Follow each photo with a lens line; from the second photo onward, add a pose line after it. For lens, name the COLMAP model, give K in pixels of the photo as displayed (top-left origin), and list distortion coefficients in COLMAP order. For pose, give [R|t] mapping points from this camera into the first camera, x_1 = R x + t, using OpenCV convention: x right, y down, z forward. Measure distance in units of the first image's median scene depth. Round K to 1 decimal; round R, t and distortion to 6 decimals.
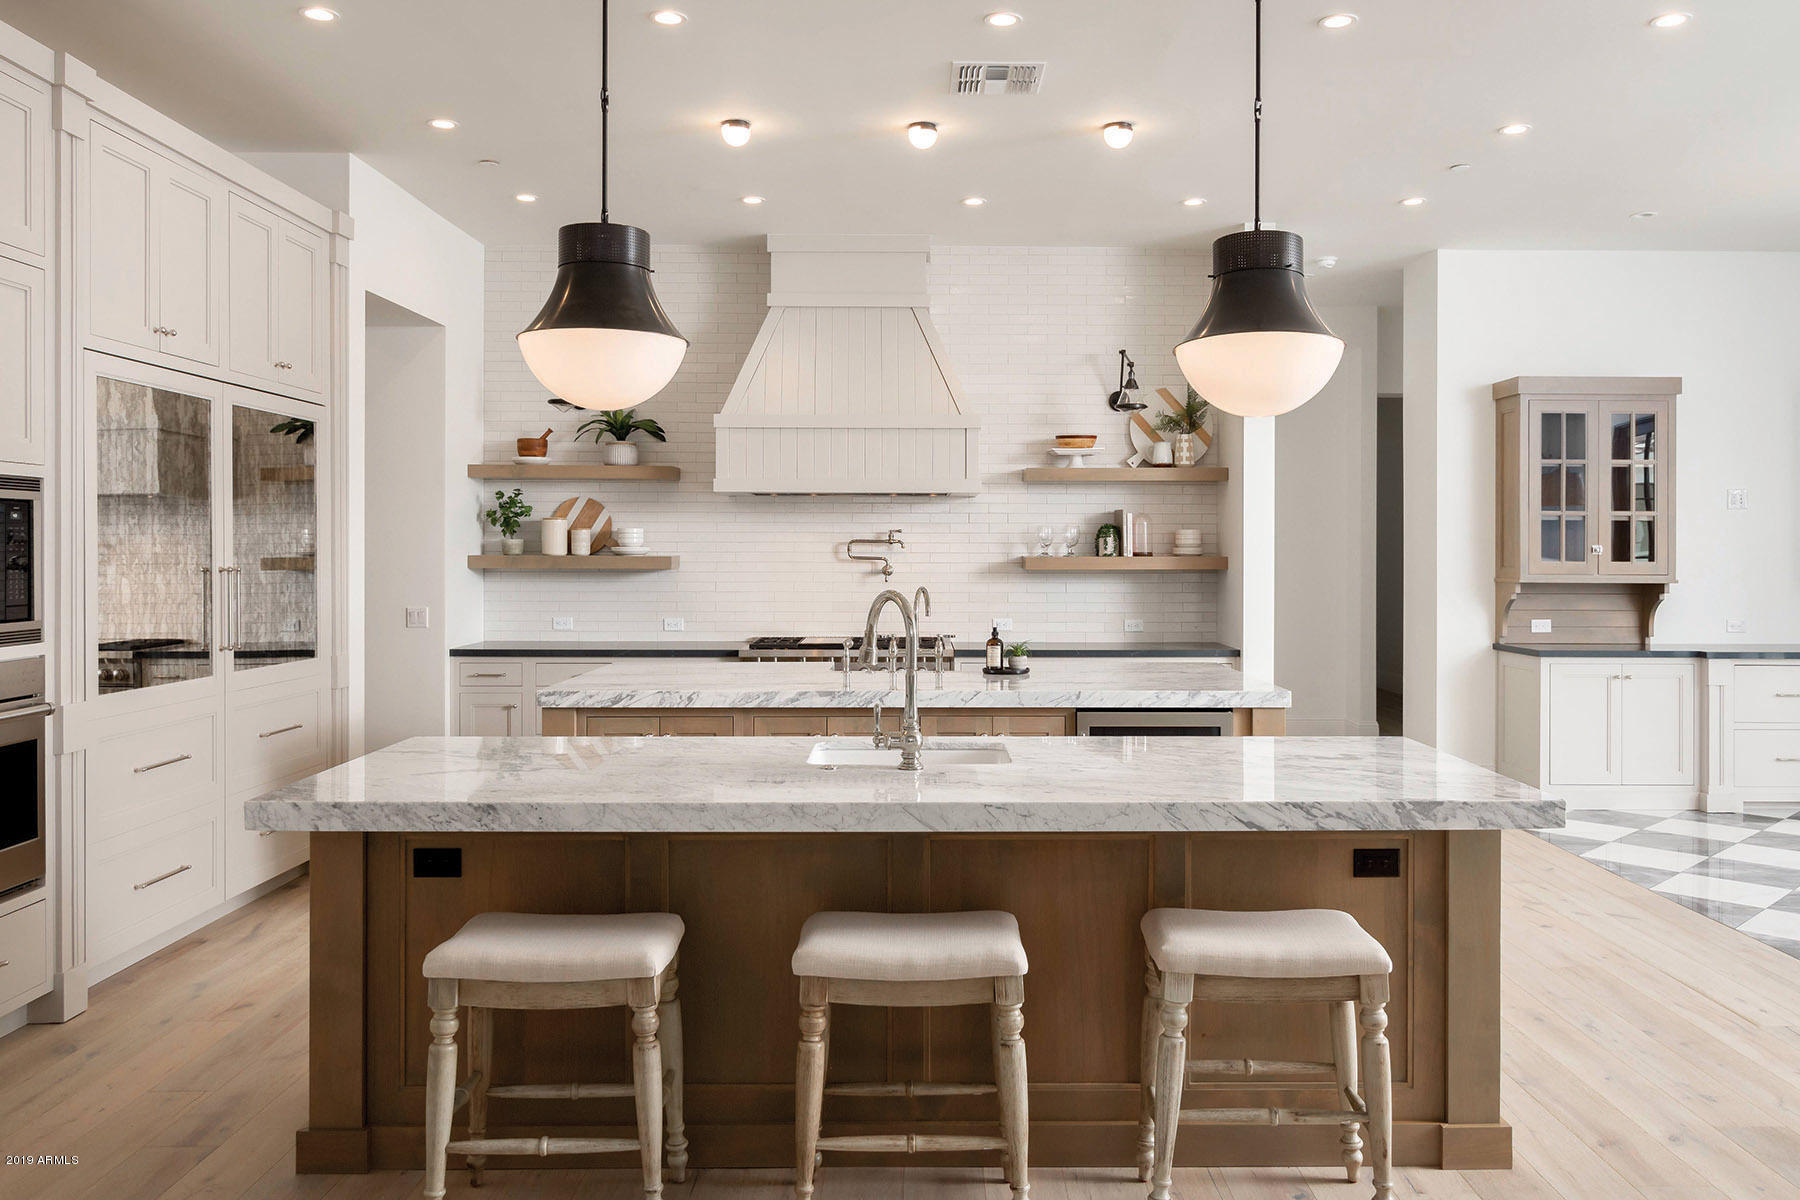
lens RADIAL K [[1370.7, 0, 958.9], [0, 1370.7, 542.1], [0, 0, 1]] dist [-0.009769, -0.004649]
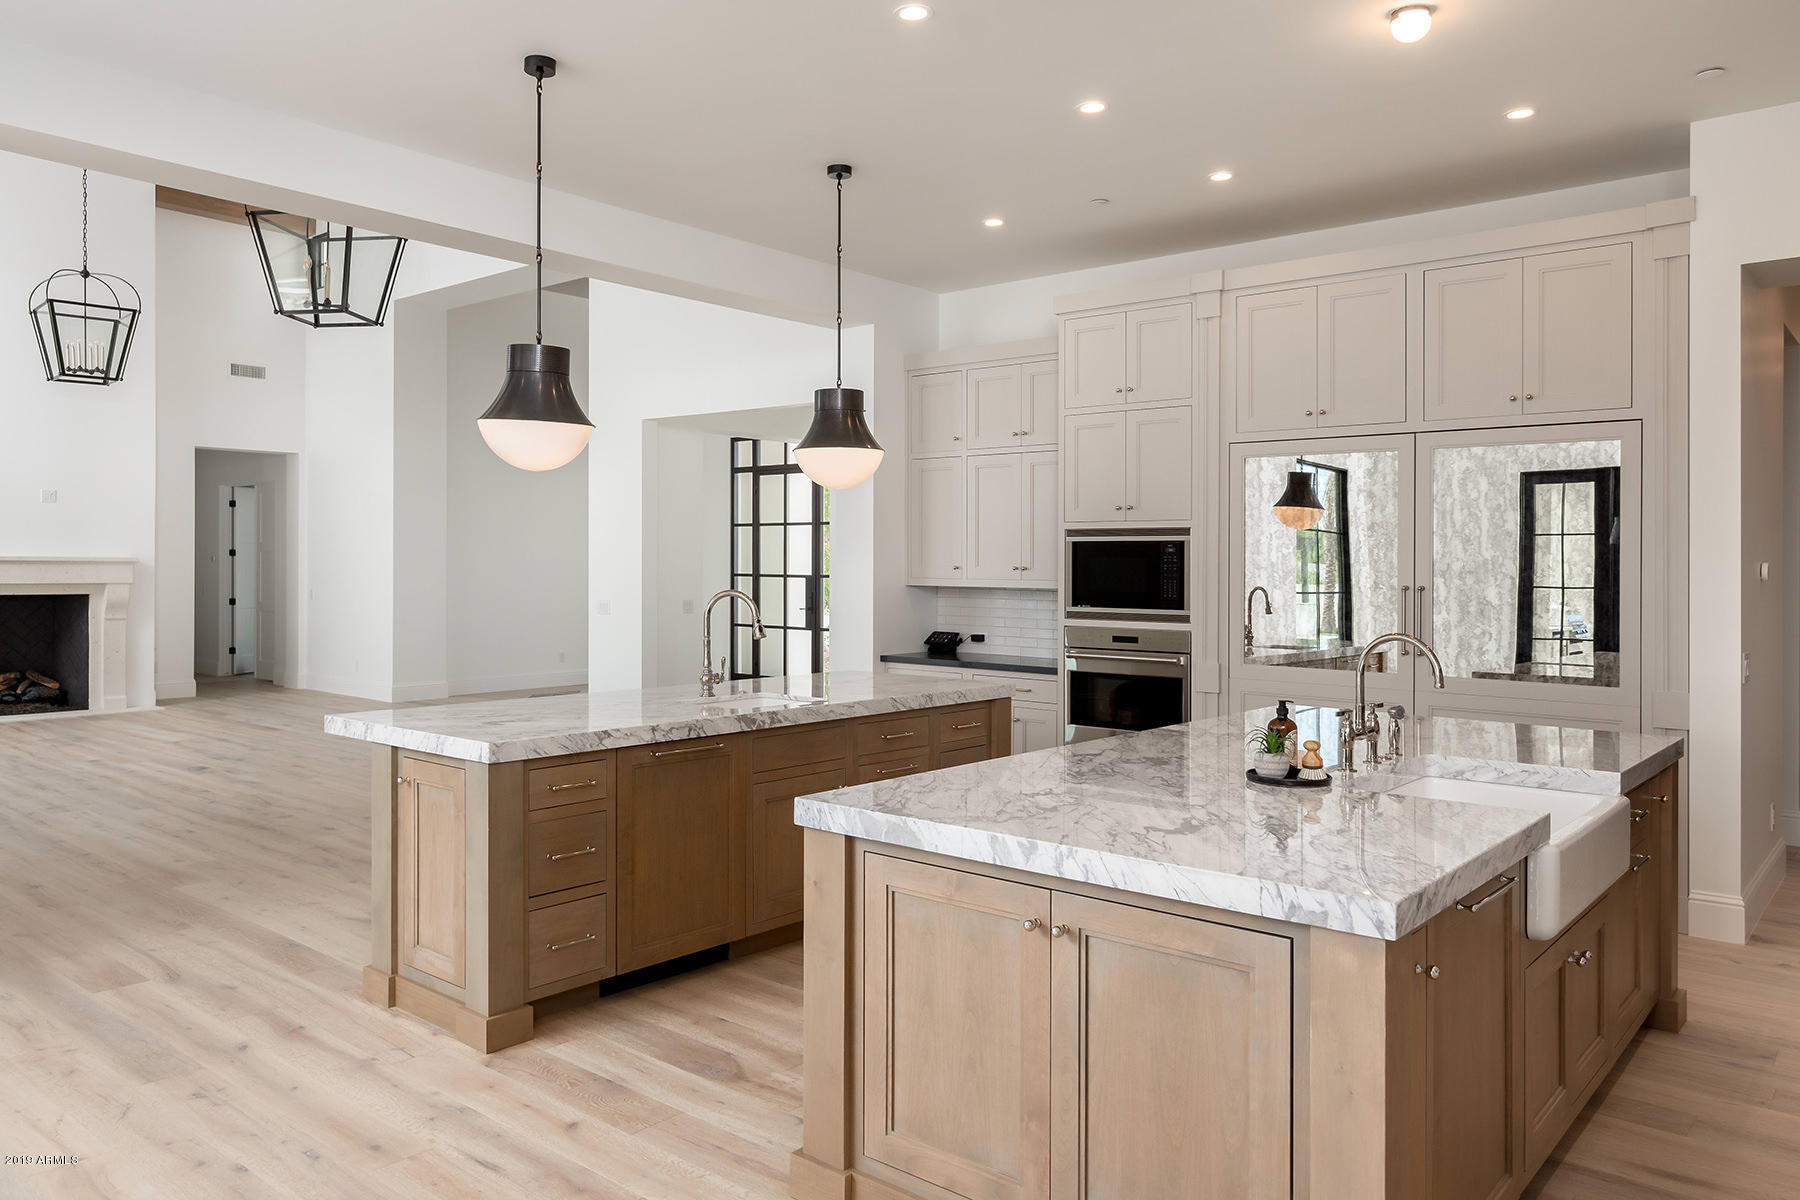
lens RADIAL K [[1288.7, 0, 855.6], [0, 1288.7, 576.9], [0, 0, 1]] dist [-0.003501, -0.004651]
pose [[-0.664976, -0.000806, -0.746864, 0.405521], [-0.005327, 0.999979, 0.003664, 0.005410], [0.746845, 0.006416, -0.664967, 0.863866]]
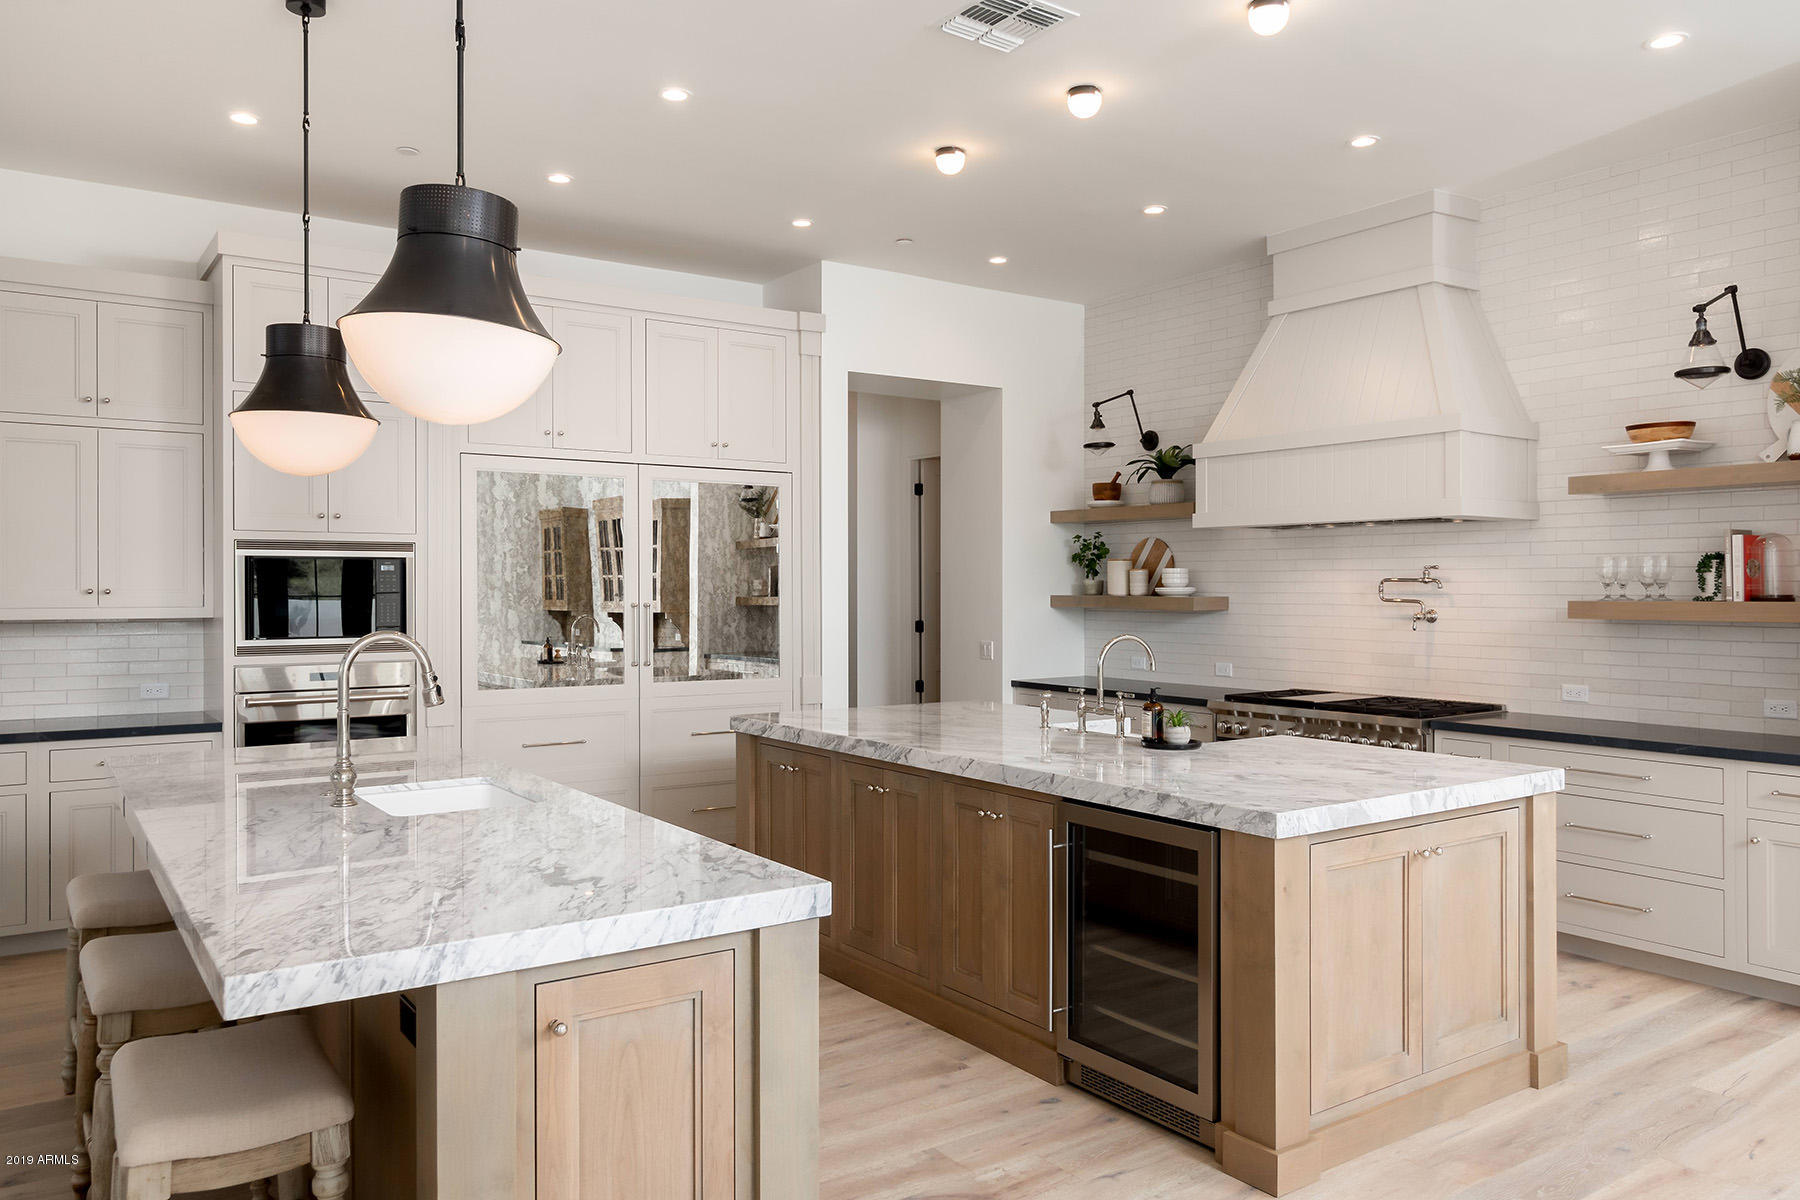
lens RADIAL K [[1270.3, 0, 898.4], [0, 1270.3, 582.5], [0, 0, 1]] dist [0.001285, 0.004762]
pose [[0.566874, -0.004491, -0.823792, 0.392437], [0.004539, 0.999987, -0.002329, 0.001282], [0.823792, -0.002419, 0.566887, 0.325076]]
